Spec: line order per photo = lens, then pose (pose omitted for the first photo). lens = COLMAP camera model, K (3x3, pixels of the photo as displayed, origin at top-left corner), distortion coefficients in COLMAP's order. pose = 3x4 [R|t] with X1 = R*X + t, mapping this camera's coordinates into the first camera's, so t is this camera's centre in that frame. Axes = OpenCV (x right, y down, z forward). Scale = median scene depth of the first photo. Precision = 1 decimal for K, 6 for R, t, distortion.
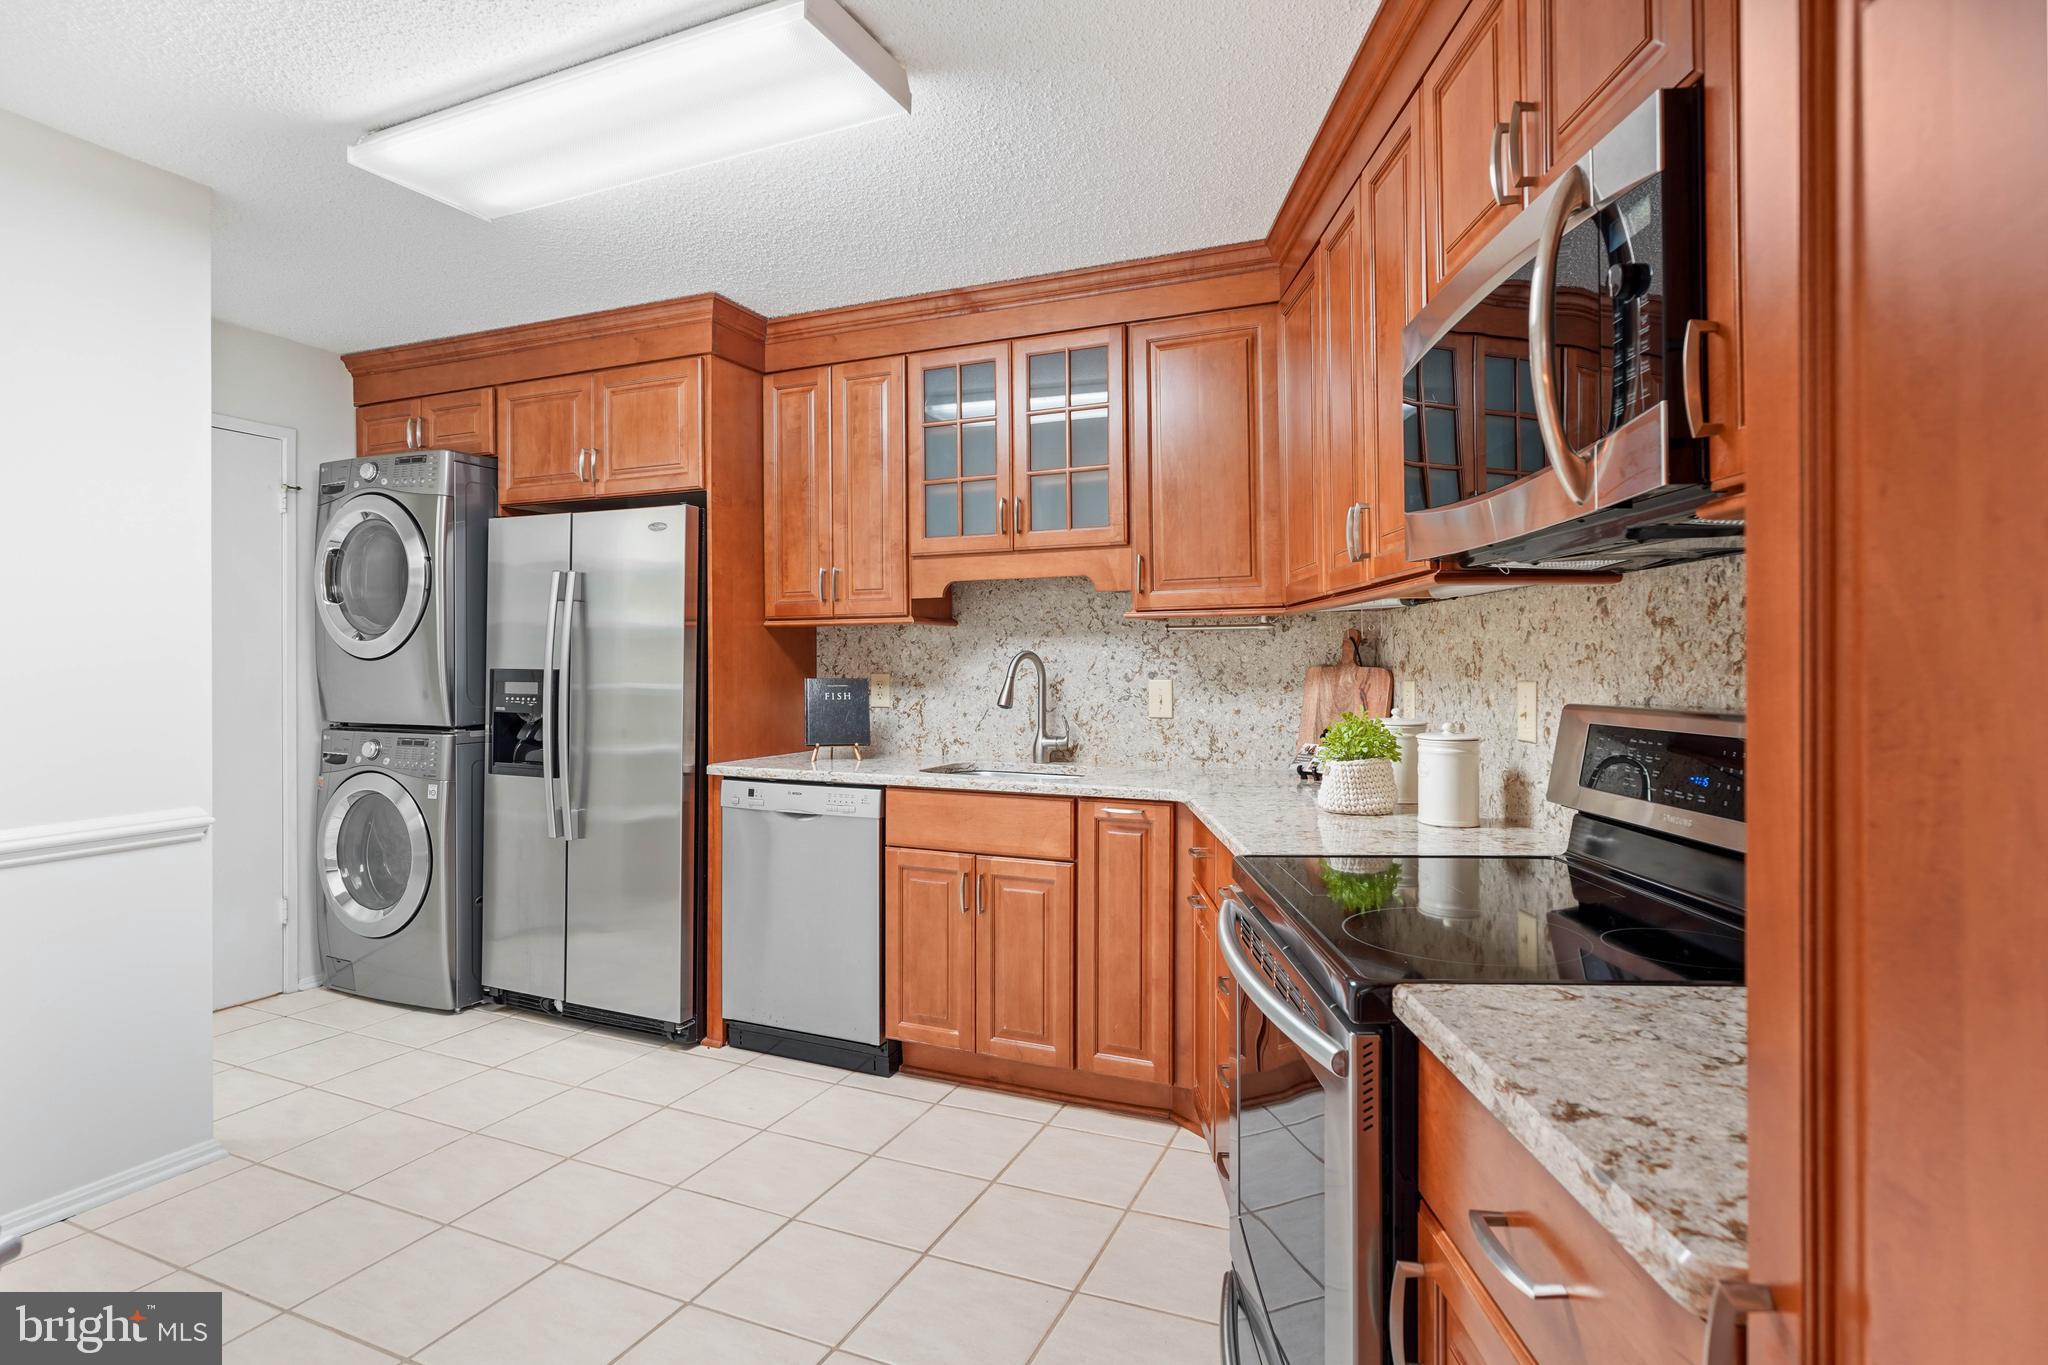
lens RADIAL K [[1045.4, 0, 1001.0], [0, 1045.4, 660.0], [0, 0, 1]] dist [-0.002406, 0.001401]
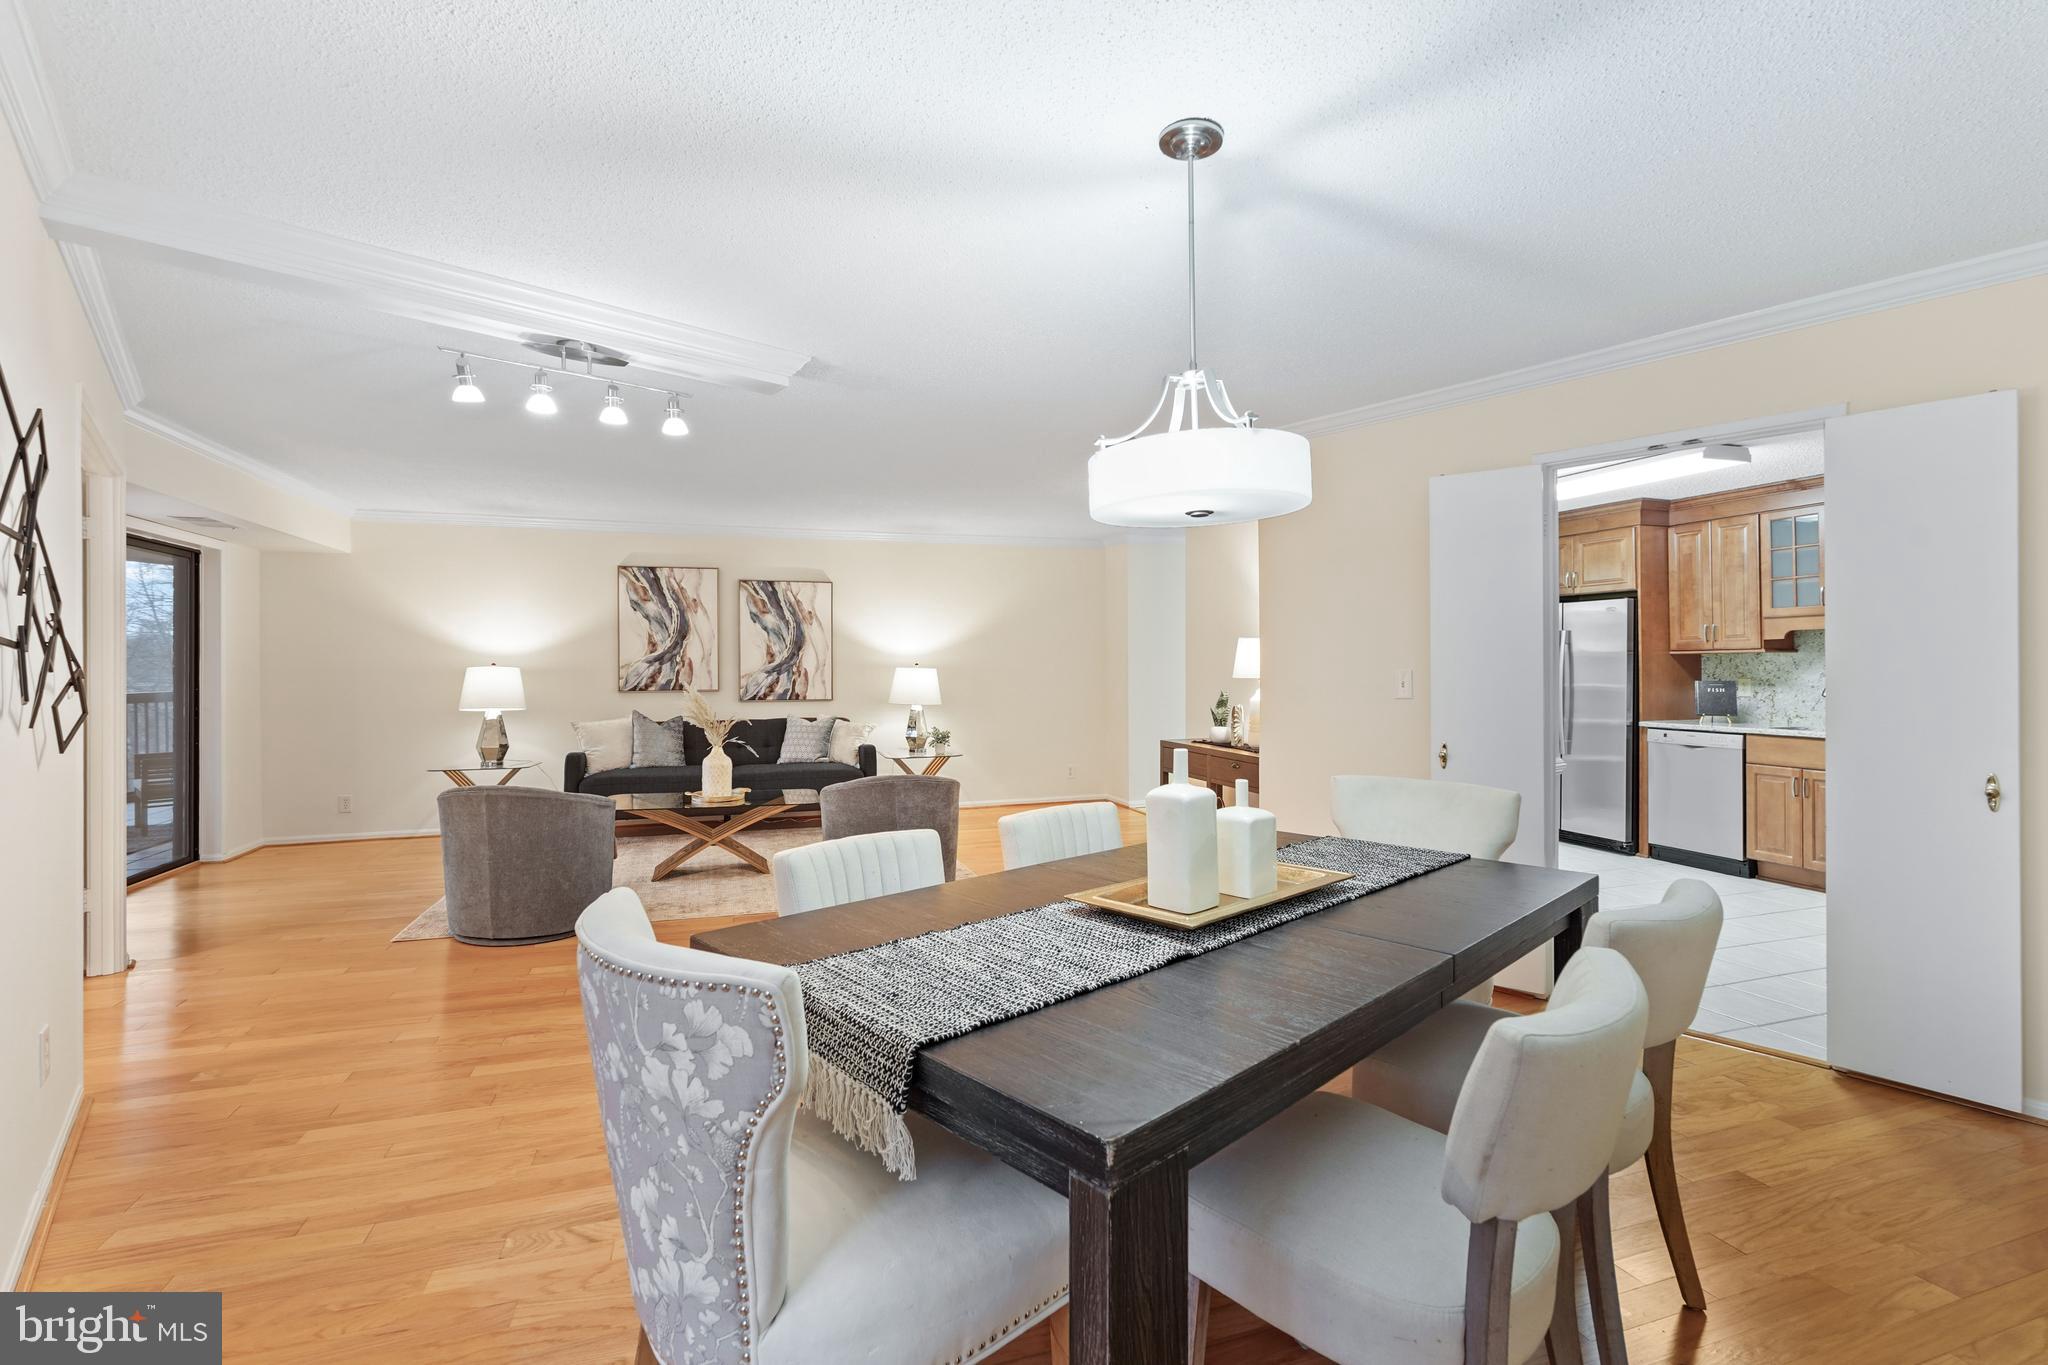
lens RADIAL K [[921.6, 0, 1014.1], [0, 921.6, 661.6], [0, 0, 1]] dist [-0.012841, 0.007133]
pose [[0.694640, -0.005112, -0.719339, 0.172240], [0.002223, 0.999985, -0.004959, -0.013442], [0.719354, 0.001846, 0.694641, -1.182442]]
